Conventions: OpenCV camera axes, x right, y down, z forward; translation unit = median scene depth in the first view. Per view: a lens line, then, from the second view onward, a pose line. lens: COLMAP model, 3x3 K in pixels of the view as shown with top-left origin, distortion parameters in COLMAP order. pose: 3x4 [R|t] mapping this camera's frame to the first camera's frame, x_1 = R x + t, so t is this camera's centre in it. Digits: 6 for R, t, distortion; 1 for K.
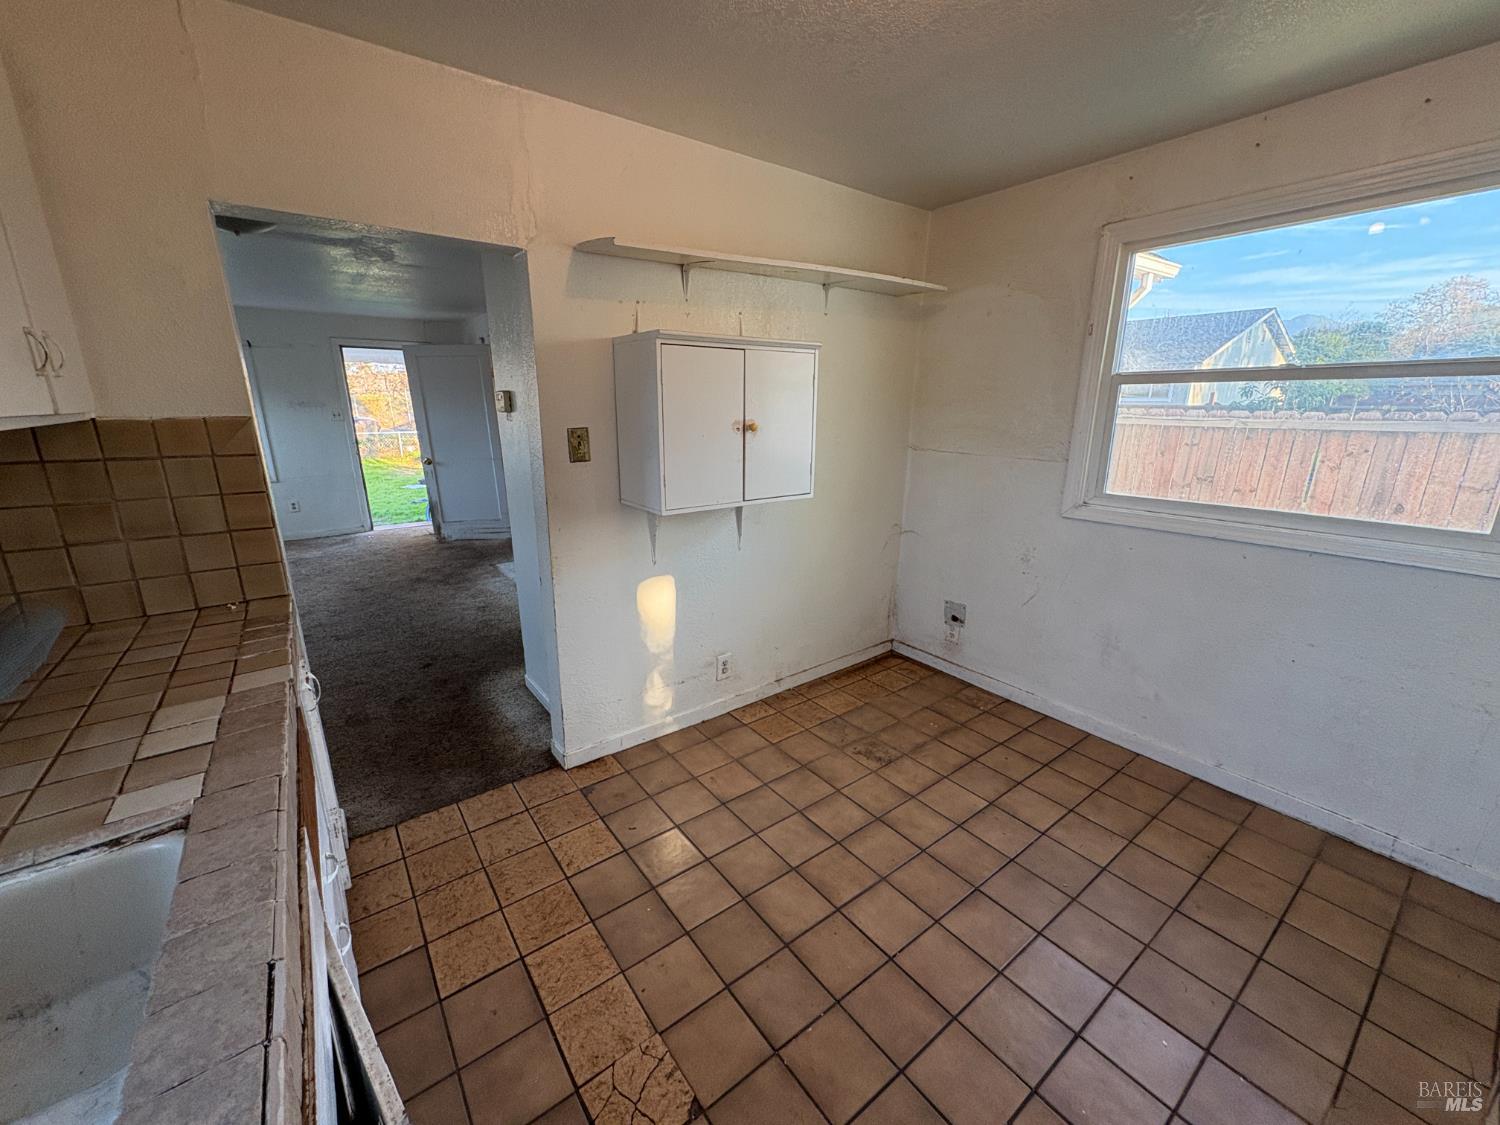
lens RADIAL K [[596.2, 0, 752.5], [0, 596.2, 562.4], [0, 0, 1]] dist [-0.000795, -0.000093]
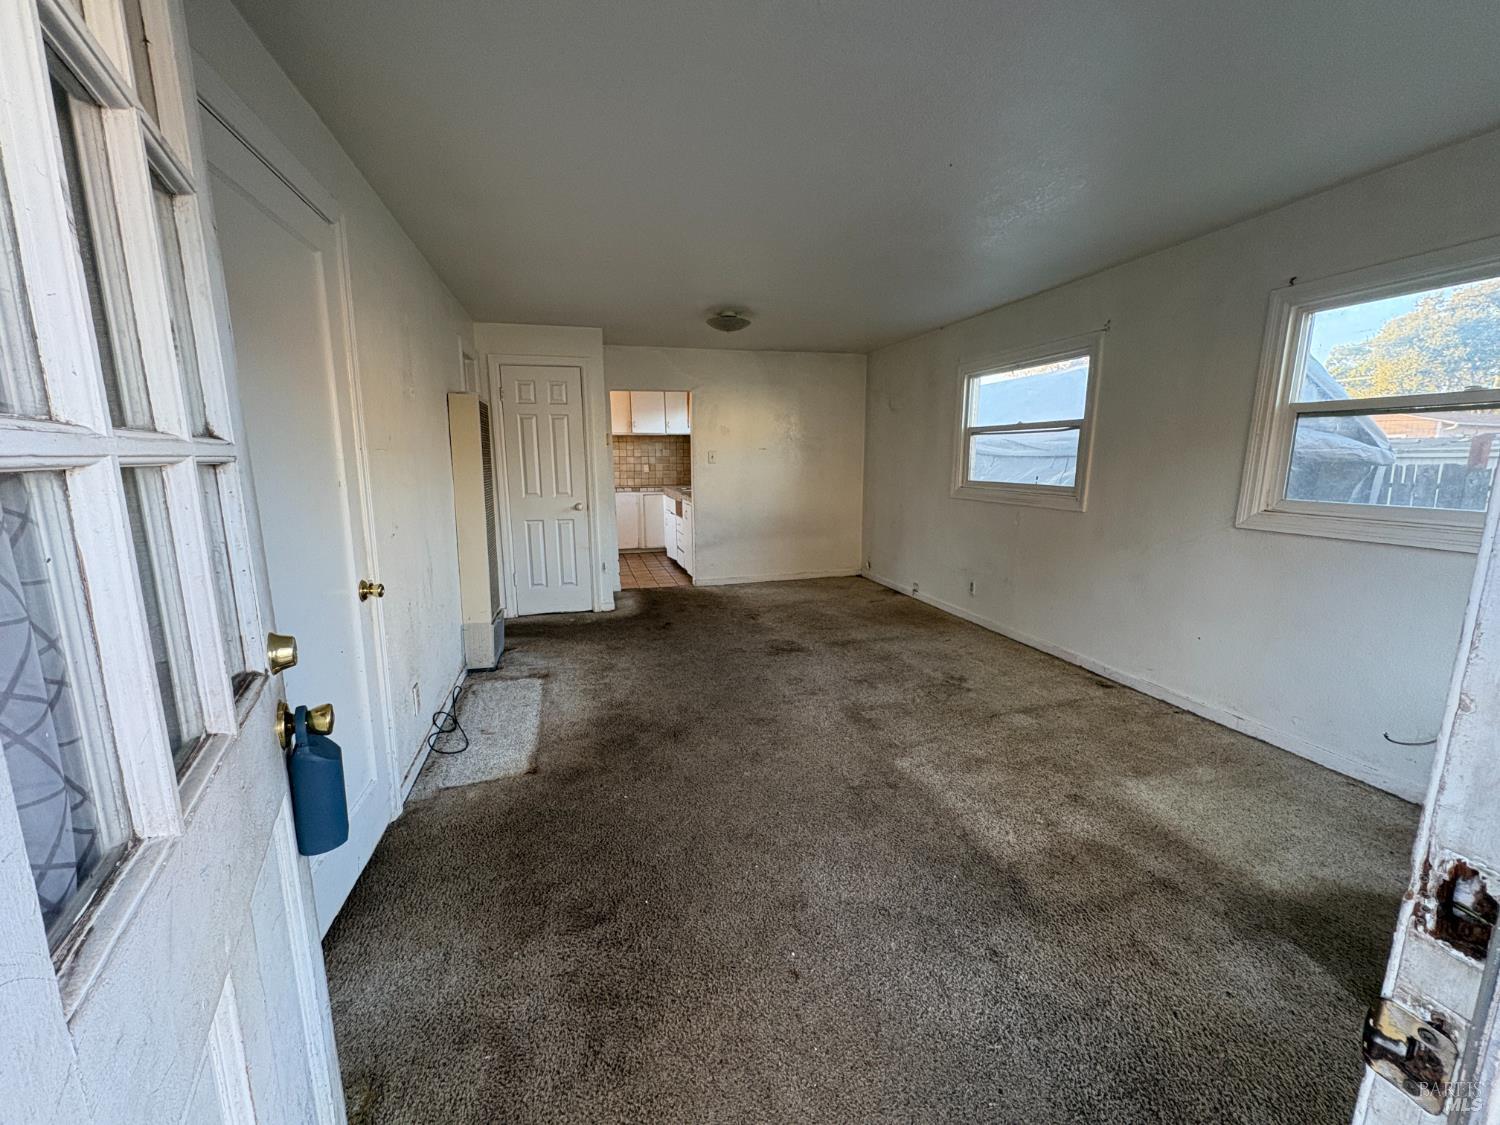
lens RADIAL K [[596.2, 0, 749.8], [0, 596.2, 558.1], [0, 0, 1]] dist [-0.000795, -0.000093]
pose [[-0.934616, -0.055422, 0.351315, -1.474577], [0.096823, 0.910828, 0.401271, -0.619492], [-0.342226, 0.409049, -0.845908, 2.506335]]
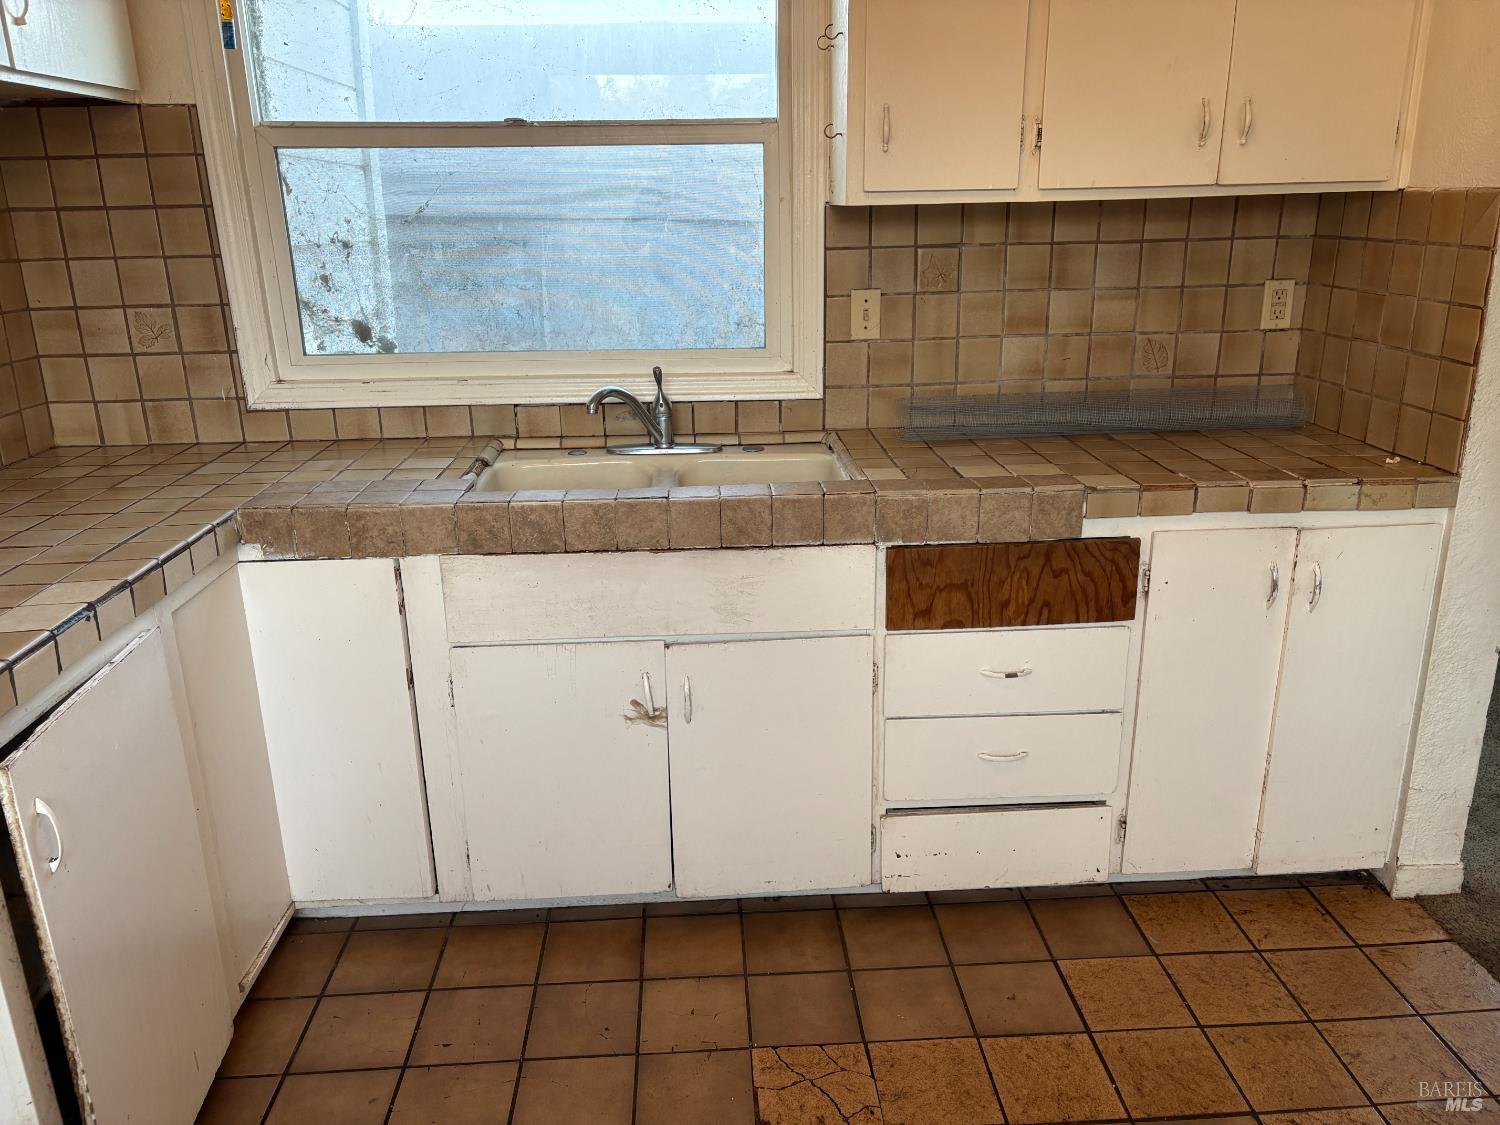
lens RADIAL K [[1137.5, 0, 753.6], [0, 1137.5, 567.6], [0, 0, 1]] dist [0.048120, -0.027189]
pose [[-0.558133, 0.262690, -0.787071, 0.400164], [-0.201245, 0.877385, 0.435540, -0.154283], [0.804977, 0.401483, -0.436833, 0.616023]]
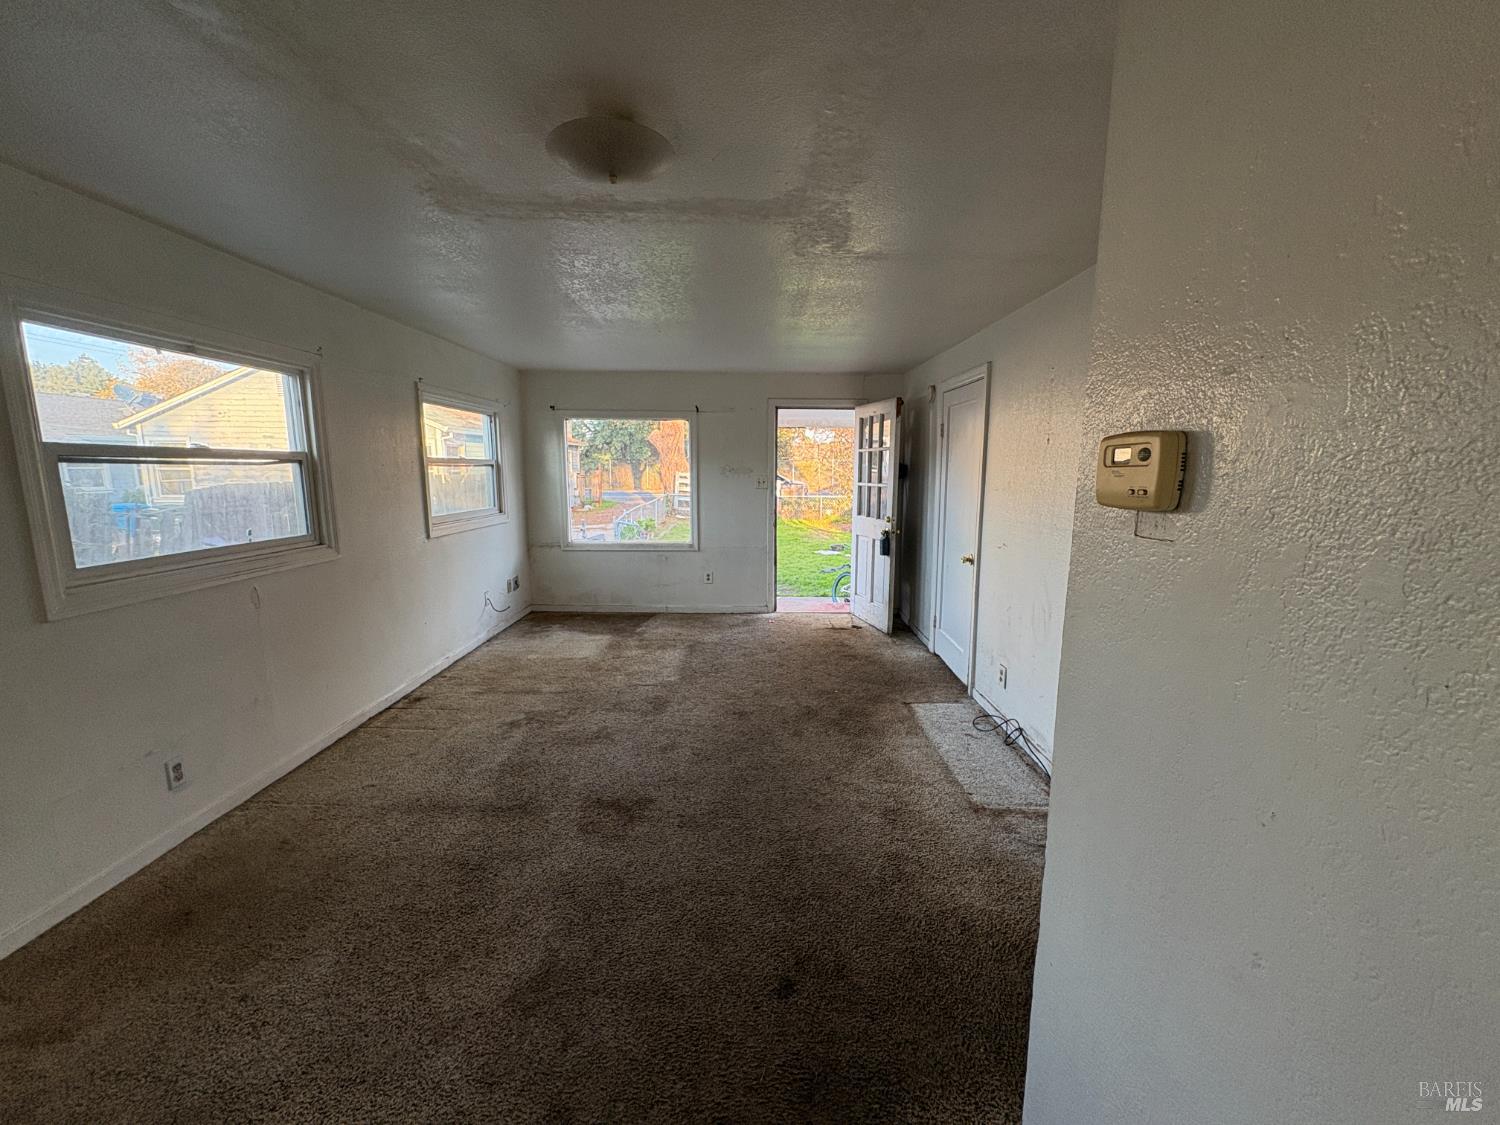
lens RADIAL K [[596.2, 0, 749.9], [0, 596.2, 560.7], [0, 0, 1]] dist [-0.000795, -0.000093]
pose [[0.798001, 0.096709, -0.594846, -0.378391], [-0.161249, 0.985316, -0.056129, -0.177907], [0.580683, 0.140709, 0.801878, 0.653683]]
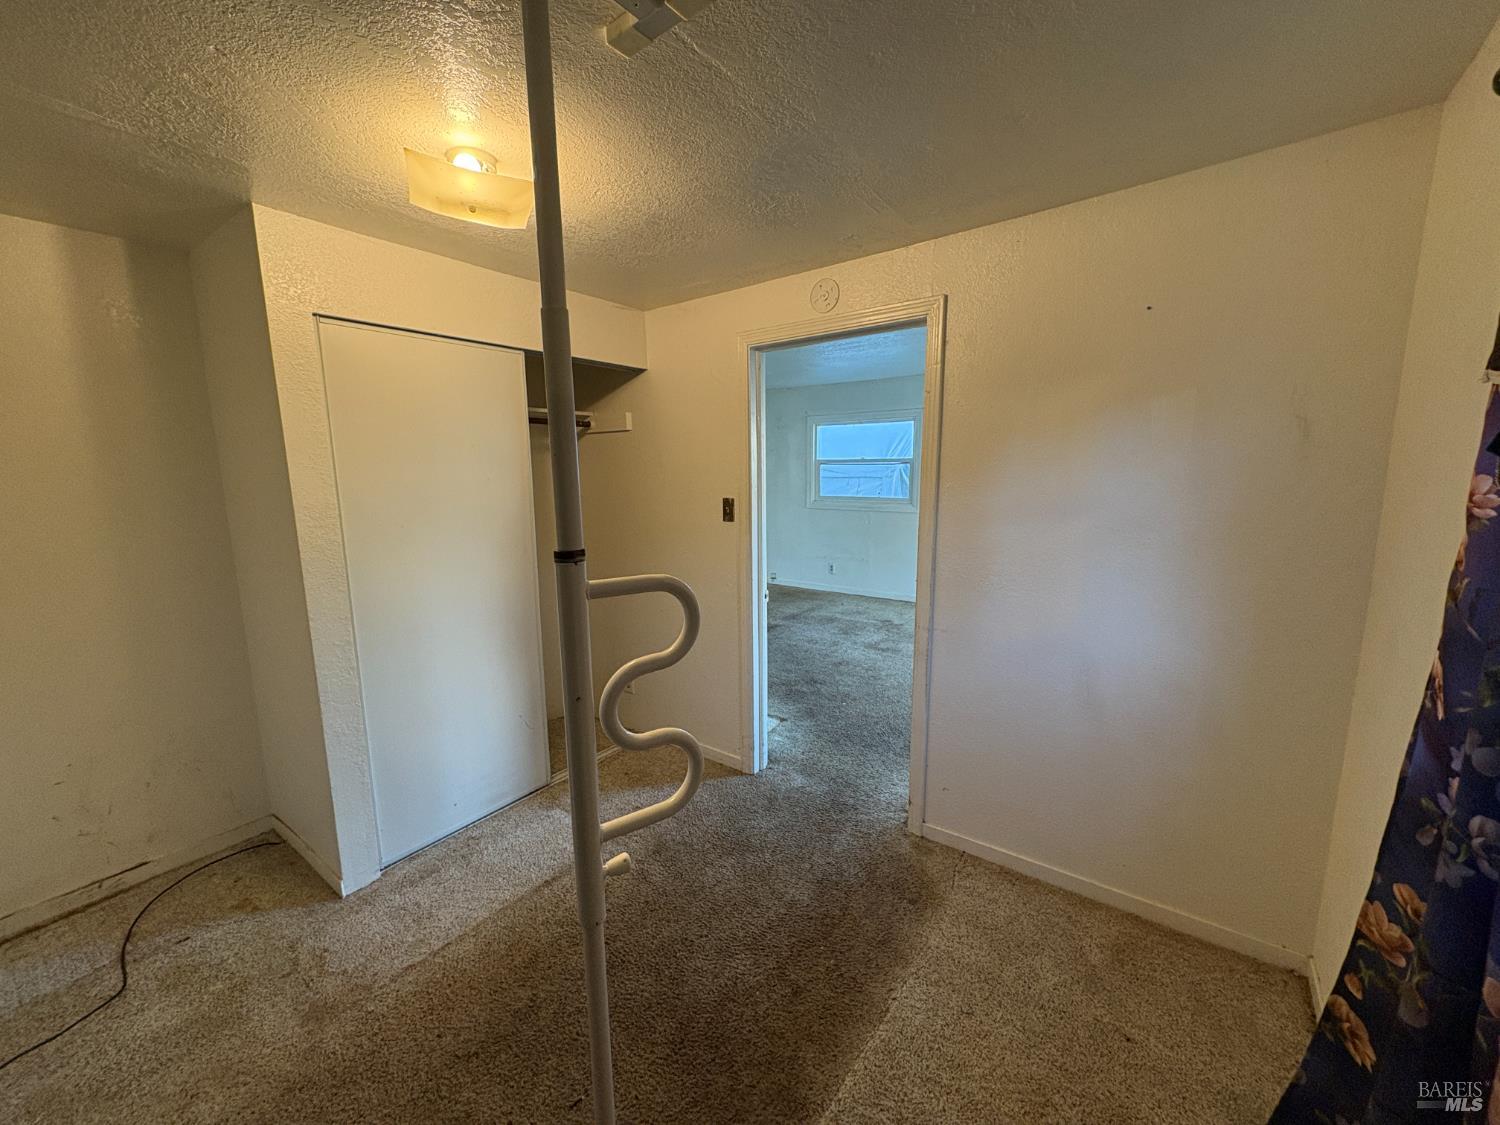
lens RADIAL K [[596.2, 0, 746.4], [0, 596.2, 559.3], [0, 0, 1]] dist [-0.000795, -0.000093]
pose [[-0.960064, 0.062513, -0.272707, -0.463265], [-0.055081, 0.913412, 0.403293, -0.818865], [0.274305, 0.402208, -0.873490, 2.943835]]
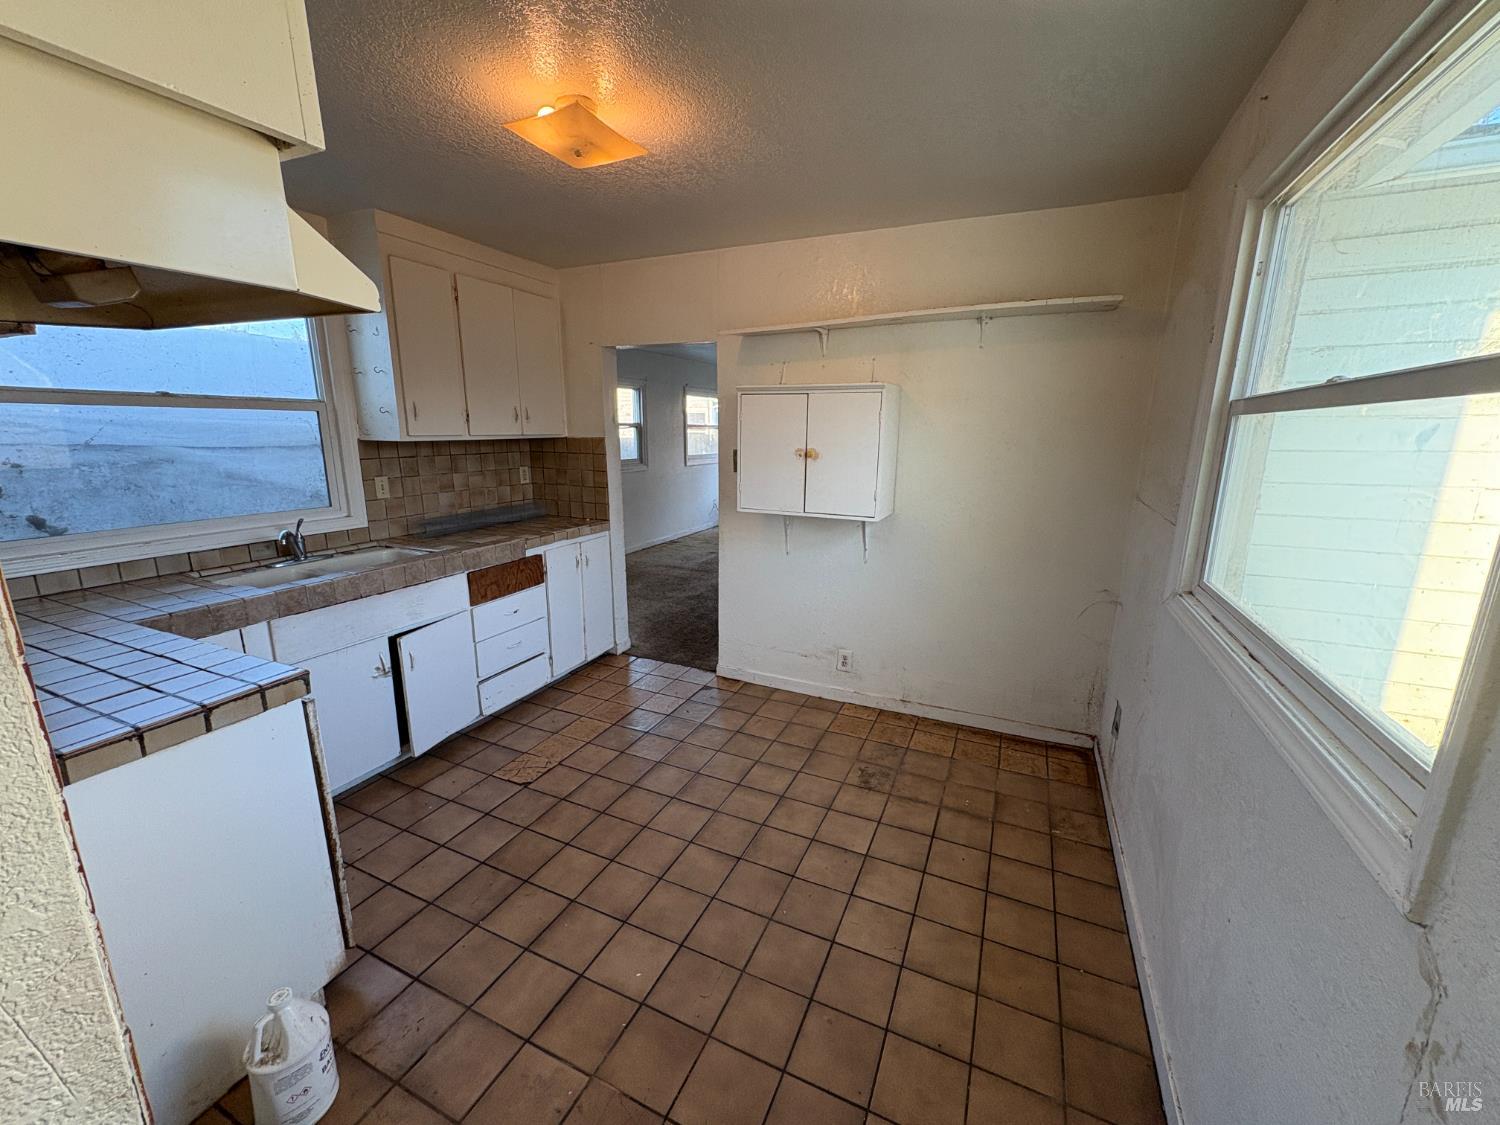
lens RADIAL K [[596.2, 0, 751.5], [0, 596.2, 564.2], [0, 0, 1]] dist [-0.000795, -0.000093]
pose [[0.477556, 0.200143, -0.855502, 0.839230], [-0.237463, 0.966873, 0.093643, -0.073026], [0.845903, 0.158430, 0.509262, 0.233492]]
